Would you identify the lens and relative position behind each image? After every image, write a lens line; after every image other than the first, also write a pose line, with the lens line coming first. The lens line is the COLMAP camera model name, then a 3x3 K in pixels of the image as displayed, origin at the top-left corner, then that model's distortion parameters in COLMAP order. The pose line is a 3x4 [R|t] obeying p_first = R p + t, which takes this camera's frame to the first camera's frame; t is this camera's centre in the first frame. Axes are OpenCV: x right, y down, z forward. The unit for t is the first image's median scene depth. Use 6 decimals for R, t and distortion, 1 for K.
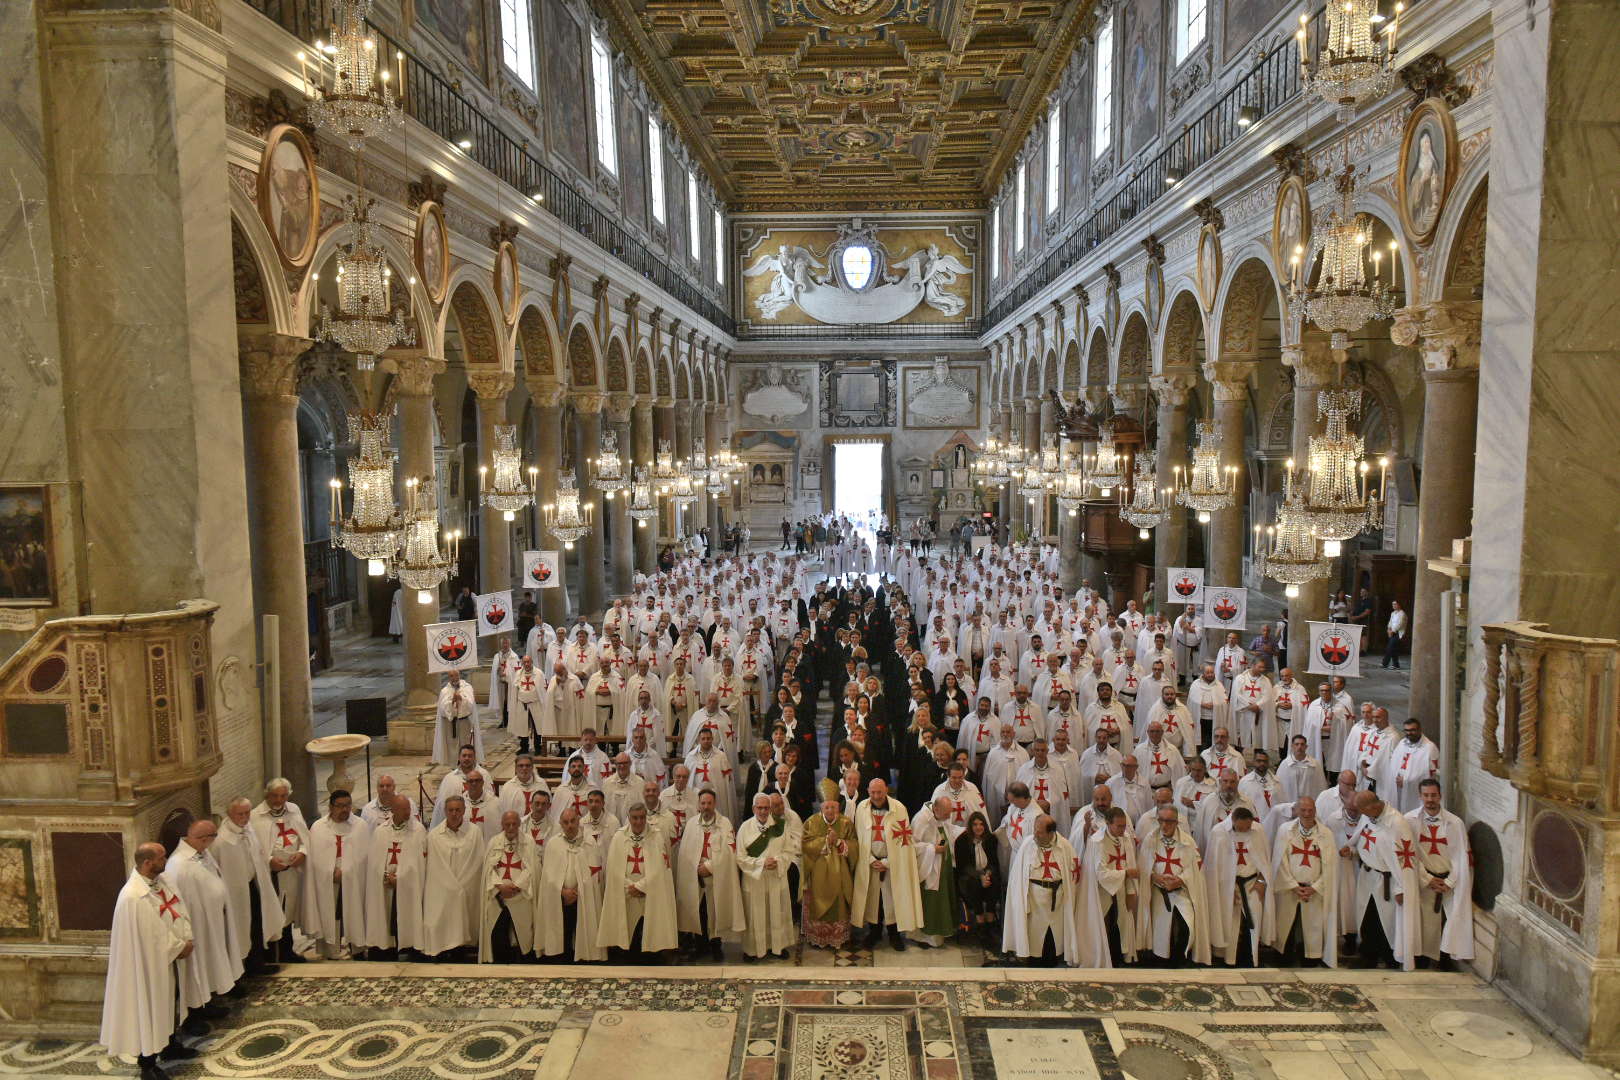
lens RADIAL K [[1107.5, 0, 811.3], [0, 1107.5, 541.4], [0, 0, 1]] dist [-0.016191, 0.000203]
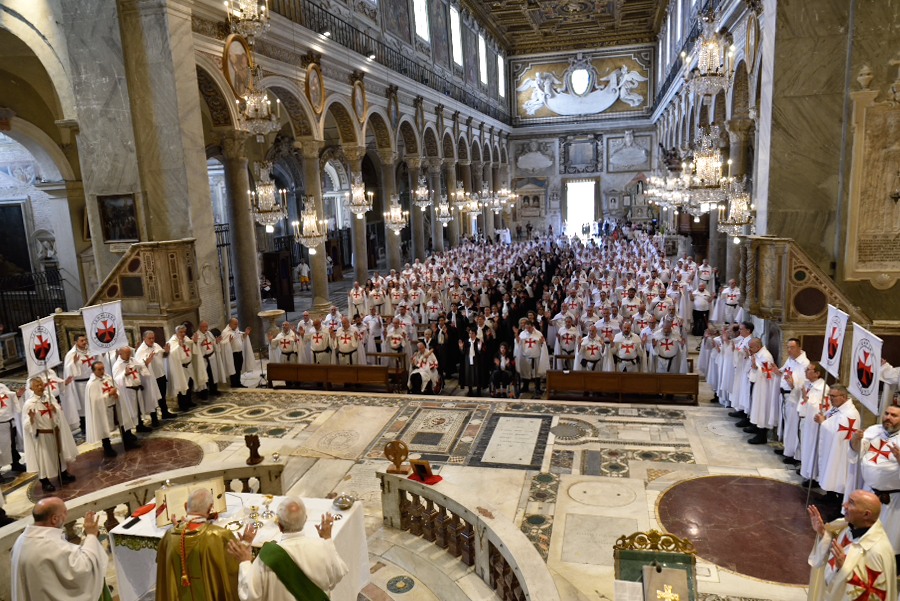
lens RADIAL K [[614.2, 0, 447.4], [0, 614.2, 302.3], [0, 0, 1]] dist [-0.010783, 0.000035]
pose [[0.976377, 0.003671, -0.216041, 0.207381], [0.016171, 0.995810, 0.090007, 0.056050], [0.215467, -0.091374, 0.972227, -0.154027]]
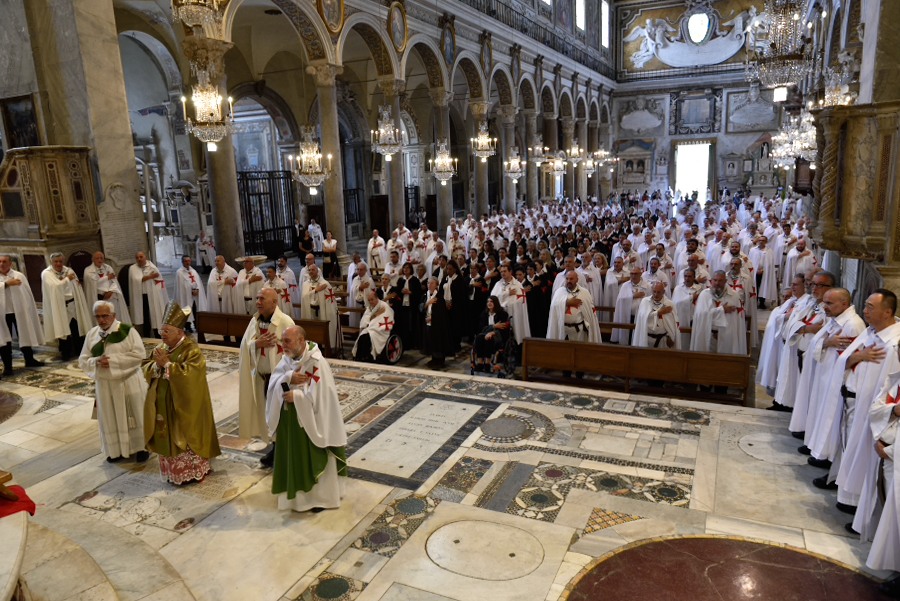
lens RADIAL K [[614.2, 0, 444.7], [0, 614.2, 300.7], [0, 0, 1]] dist [-0.010783, 0.000035]
pose [[0.917219, 0.056986, -0.394287, 0.329358], [-0.008504, 0.992292, 0.123632, 0.125810], [0.398293, -0.110044, 0.910633, 0.150349]]
